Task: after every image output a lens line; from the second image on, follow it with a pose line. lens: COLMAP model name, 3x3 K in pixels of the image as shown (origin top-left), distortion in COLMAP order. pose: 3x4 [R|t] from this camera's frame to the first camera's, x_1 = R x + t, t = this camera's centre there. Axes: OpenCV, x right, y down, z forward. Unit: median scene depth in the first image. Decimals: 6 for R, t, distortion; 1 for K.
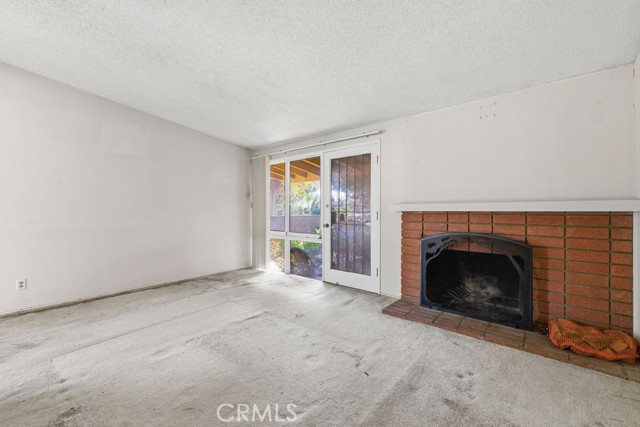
lens RADIAL K [[268.8, 0, 315.3], [0, 268.8, 210.5], [0, 0, 1]] dist [0.002607, 0.000007]
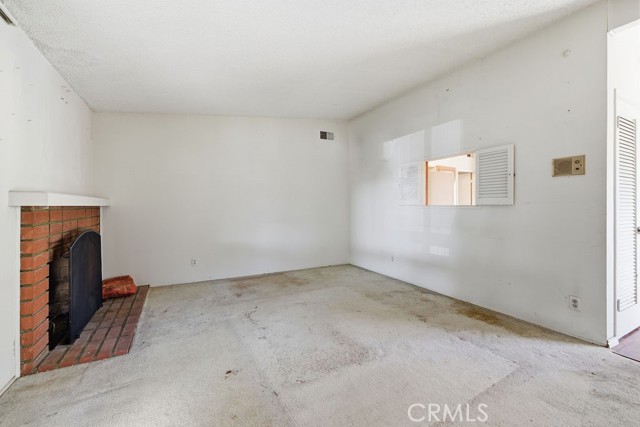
lens RADIAL K [[268.8, 0, 315.3], [0, 268.8, 210.5], [0, 0, 1]] dist [0.002607, 0.000007]
pose [[-0.927777, -0.008288, 0.373043, -0.550072], [-0.003555, 0.999904, 0.013374, 0.003558], [-0.373118, 0.011082, -0.927718, 1.761940]]
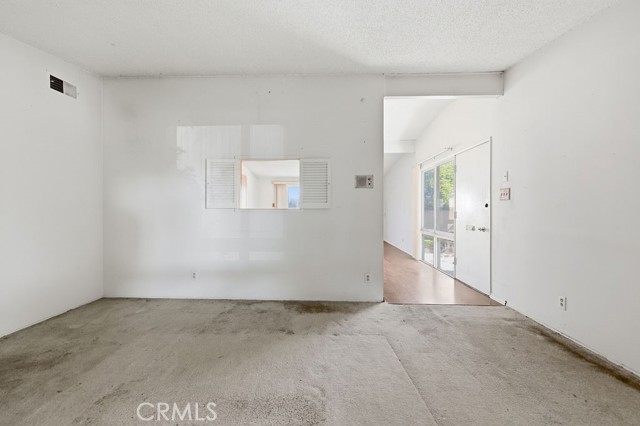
lens RADIAL K [[268.8, 0, 315.3], [0, 268.8, 210.0], [0, 0, 1]] dist [0.002607, 0.000007]
pose [[-0.787535, -0.004933, -0.616250, -0.008907], [-0.003563, 0.999988, -0.003451, 0.003856], [0.616260, -0.000522, -0.787543, 1.447620]]
